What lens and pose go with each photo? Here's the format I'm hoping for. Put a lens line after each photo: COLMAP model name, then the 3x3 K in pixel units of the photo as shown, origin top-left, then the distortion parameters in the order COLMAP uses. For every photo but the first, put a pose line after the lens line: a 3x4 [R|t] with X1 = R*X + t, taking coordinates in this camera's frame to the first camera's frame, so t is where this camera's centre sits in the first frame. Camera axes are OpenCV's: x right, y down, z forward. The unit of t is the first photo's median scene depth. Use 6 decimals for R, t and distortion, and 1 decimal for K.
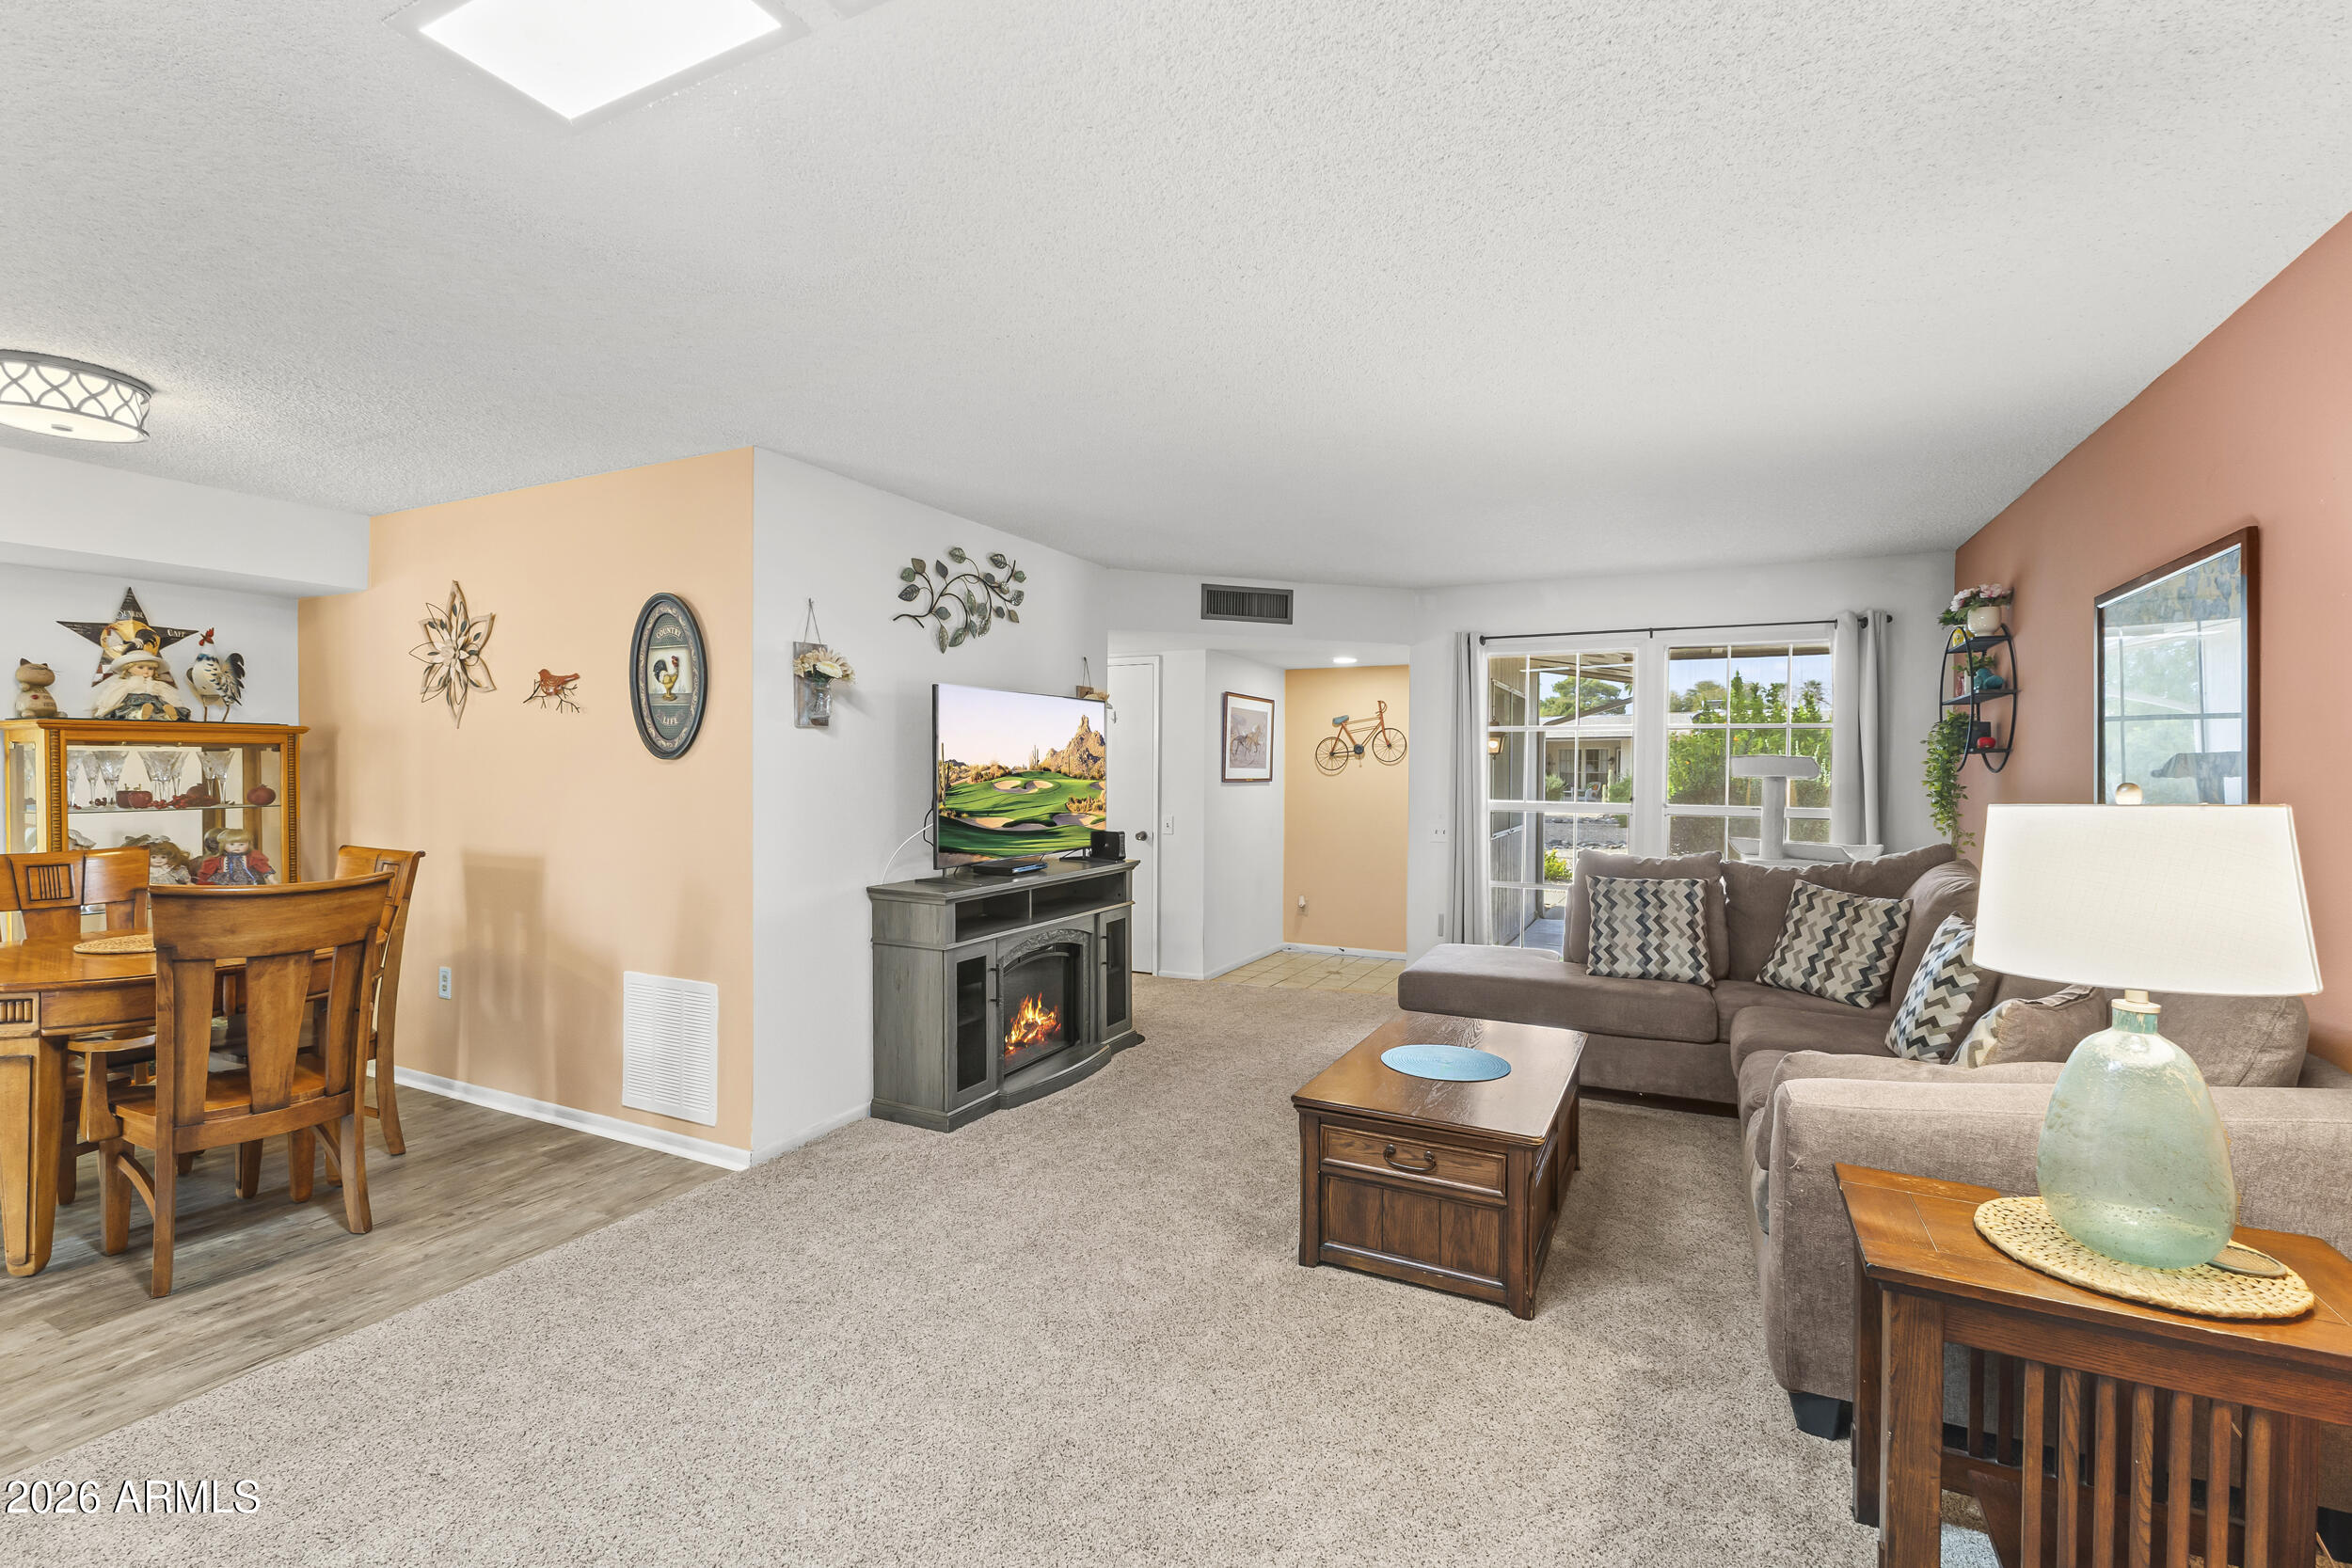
lens RADIAL K [[1009.6, 0, 1167.8], [0, 1009.6, 777.0], [0, 0, 1]] dist [0.008980, -0.002470]
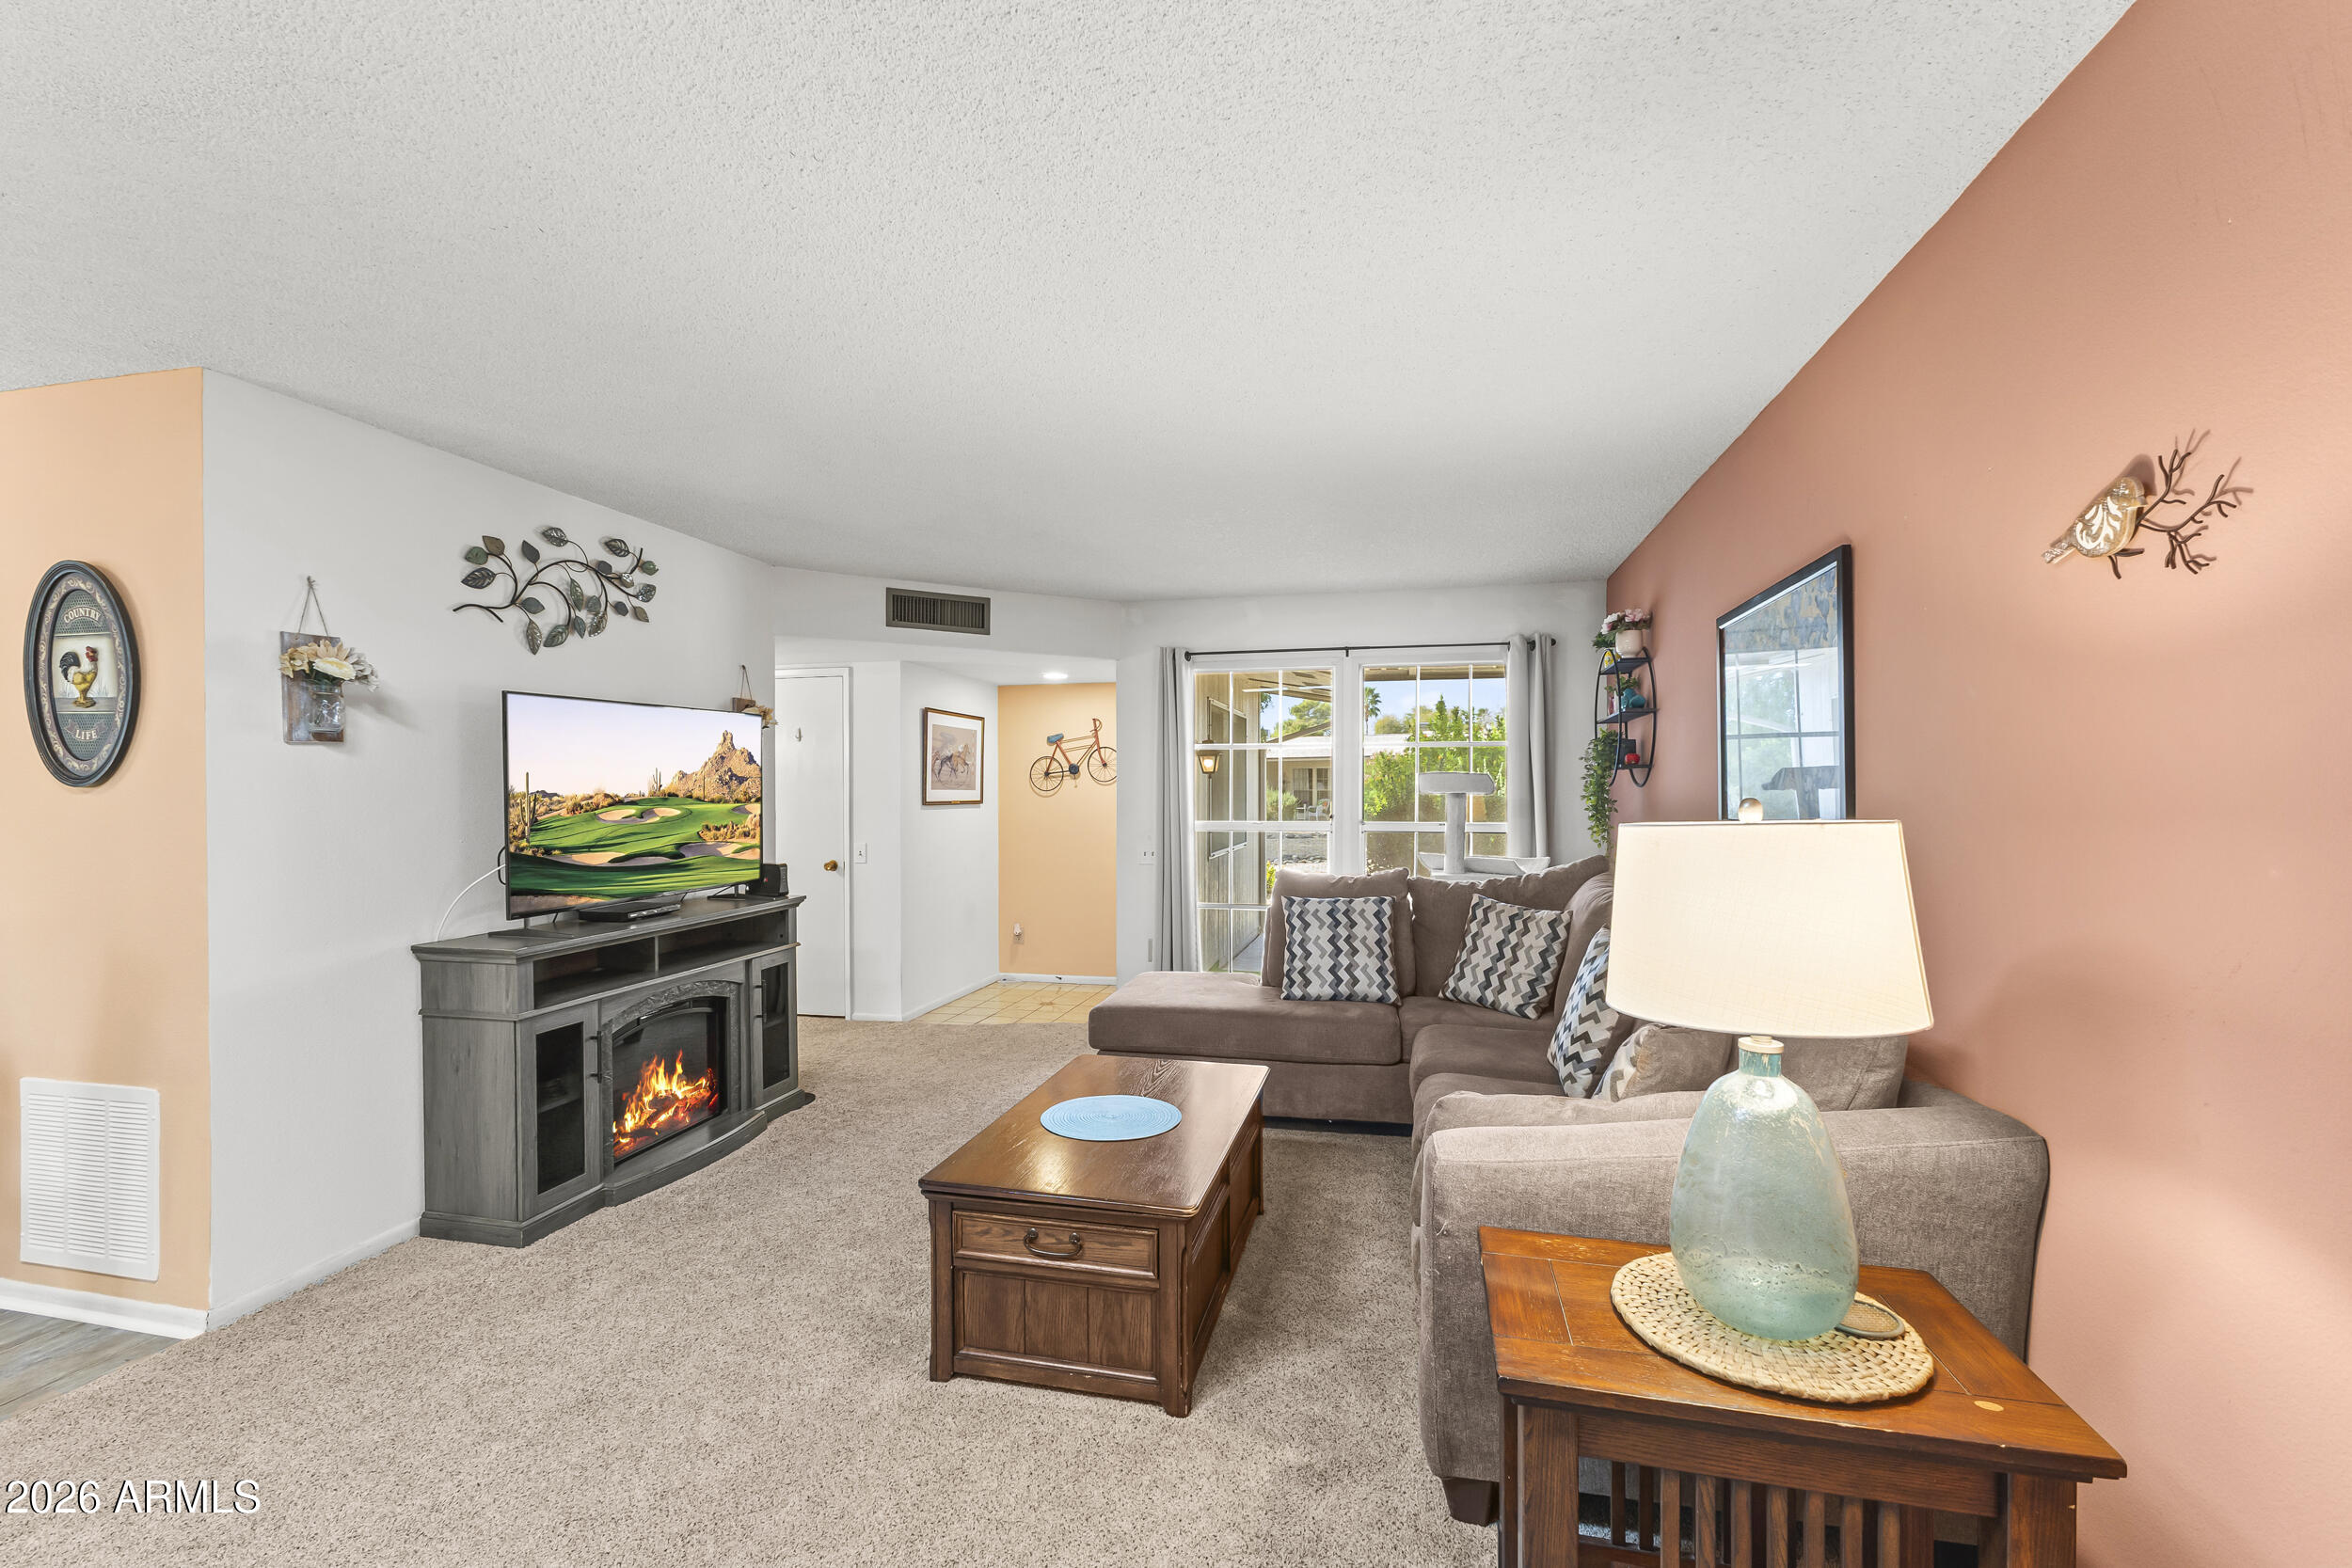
lens RADIAL K [[1009.6, 0, 1151.2], [0, 1009.6, 793.0], [0, 0, 1]] dist [0.008980, -0.002470]
pose [[0.974069, -0.011372, 0.225966, 0.084611], [0.012484, 0.999916, -0.003490, -0.000465], [-0.225907, 0.006220, 0.974129, 0.092239]]
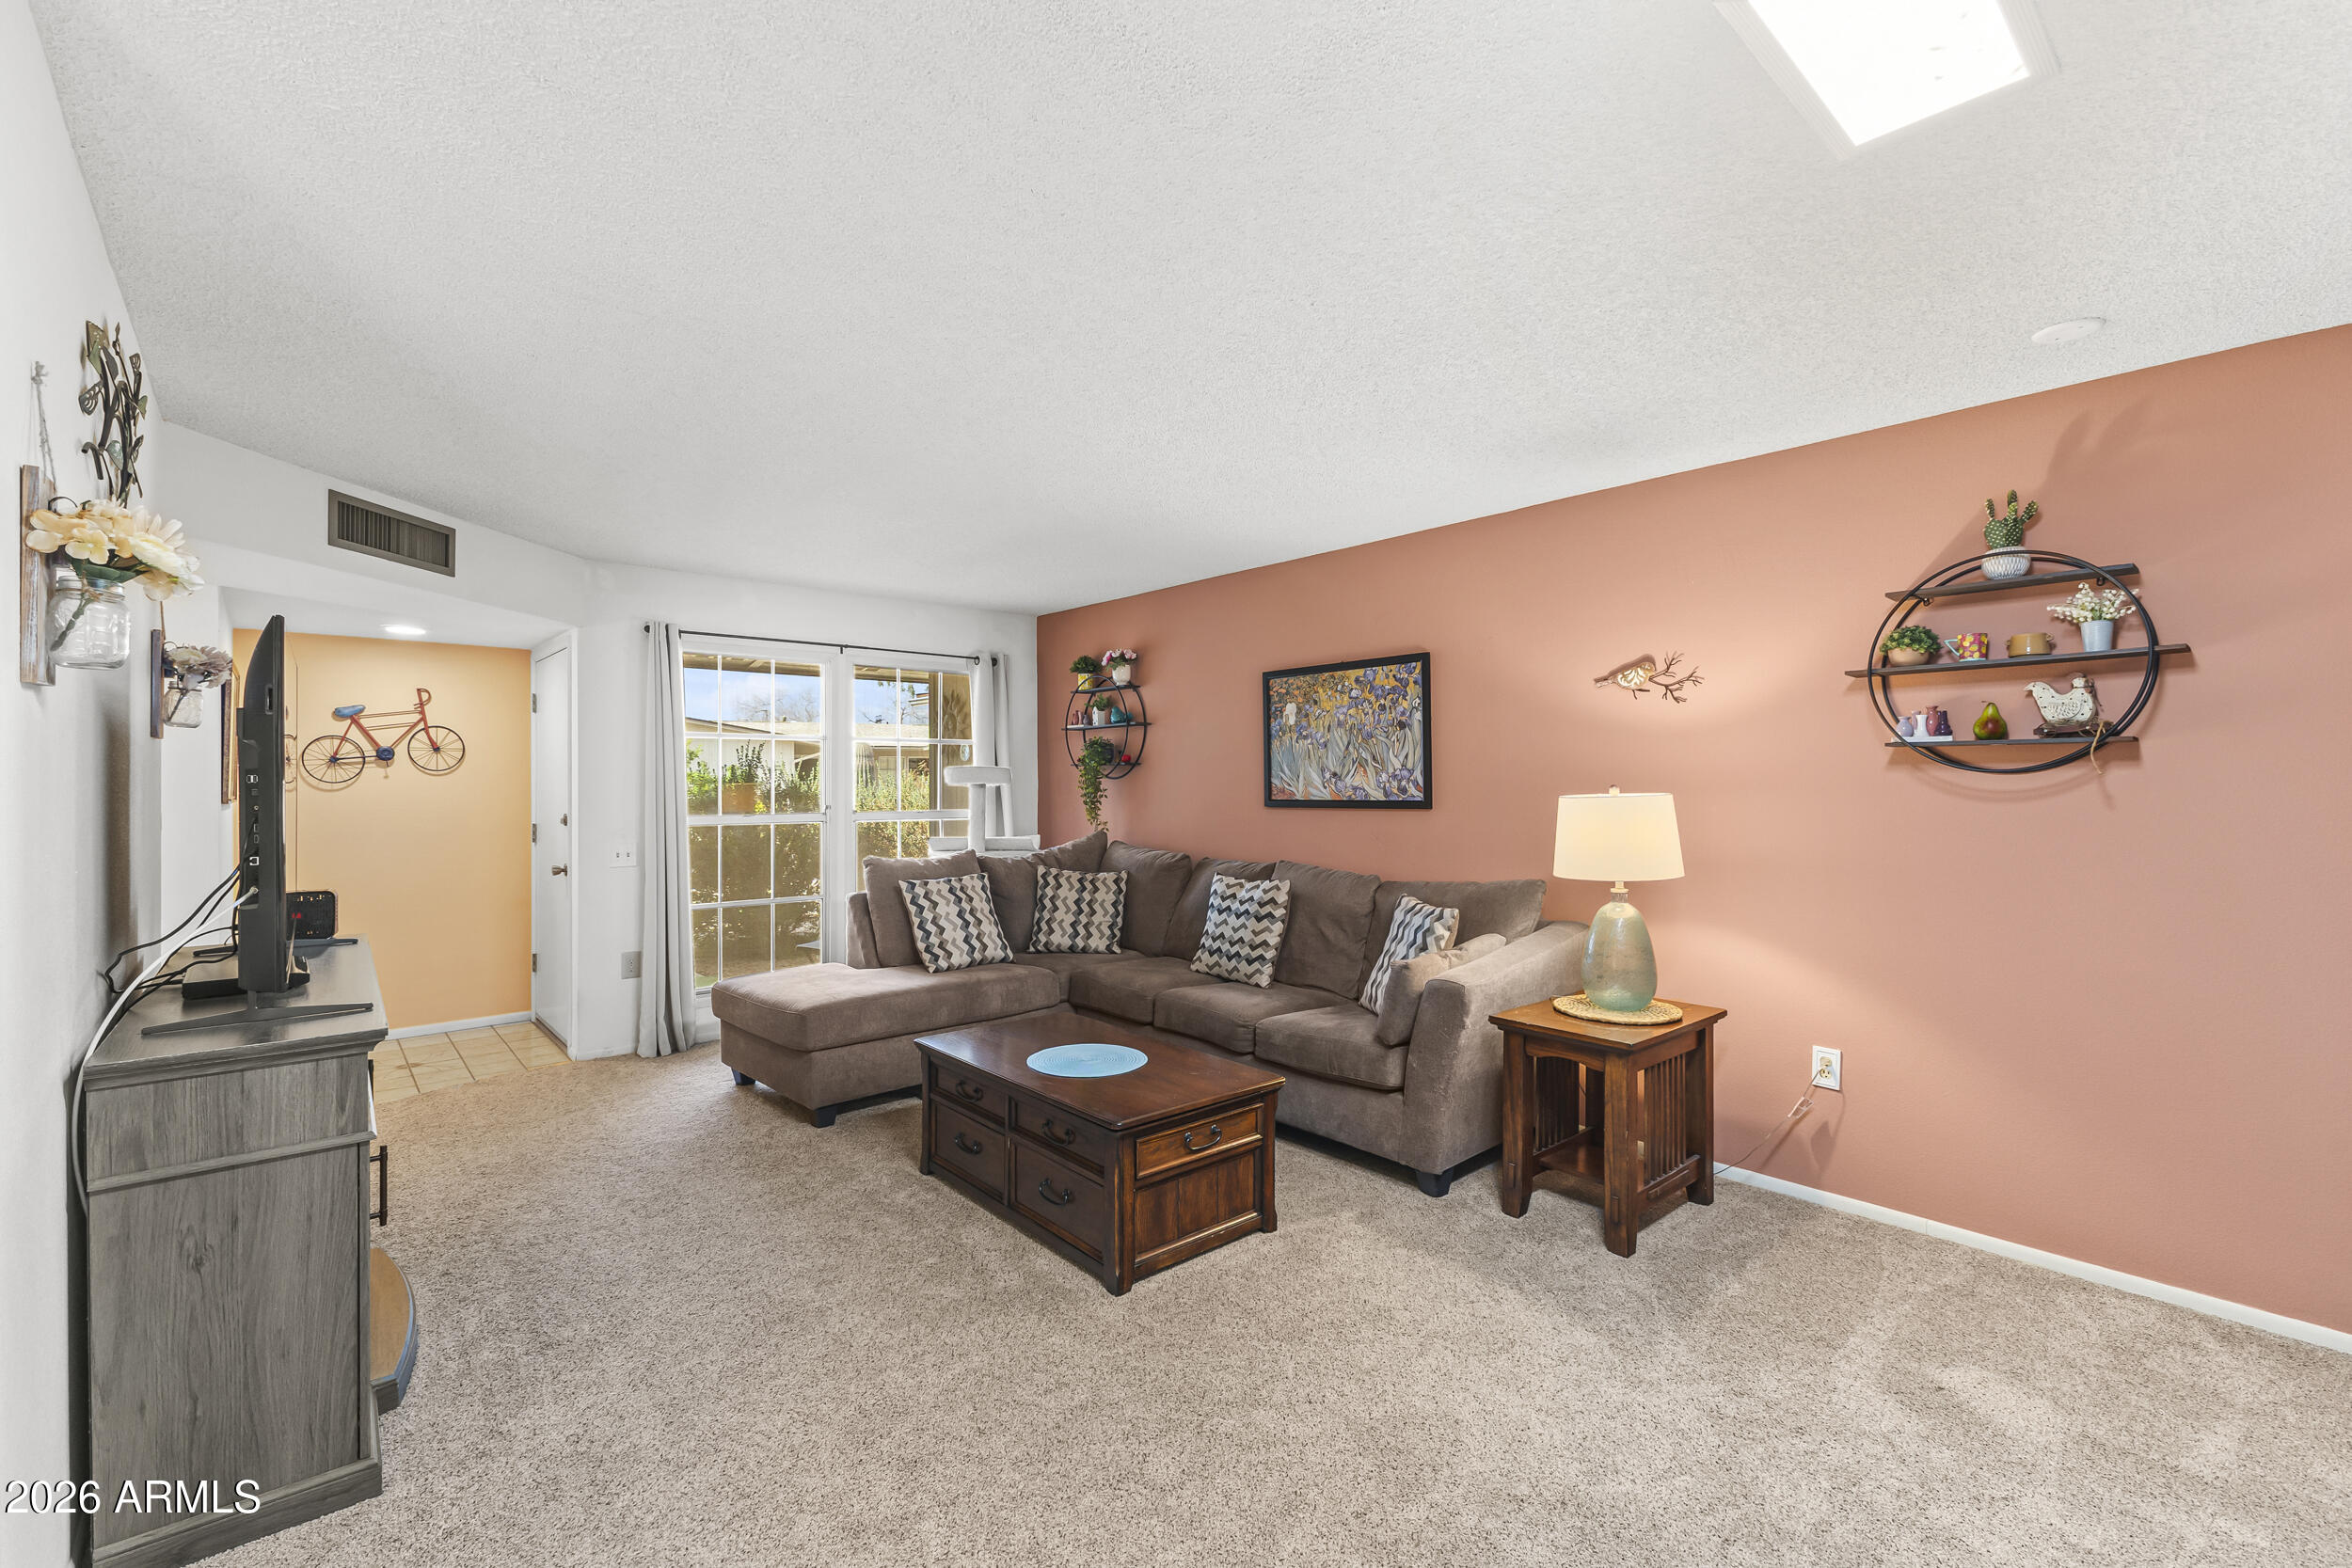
lens RADIAL K [[1009.6, 0, 1173.6], [0, 1009.6, 771.0], [0, 0, 1]] dist [0.008980, -0.002470]
pose [[0.387634, -0.000589, 0.921813, -0.504587], [0.012711, 0.999908, -0.004707, -0.008193], [-0.921726, 0.013542, 0.387606, 0.391313]]
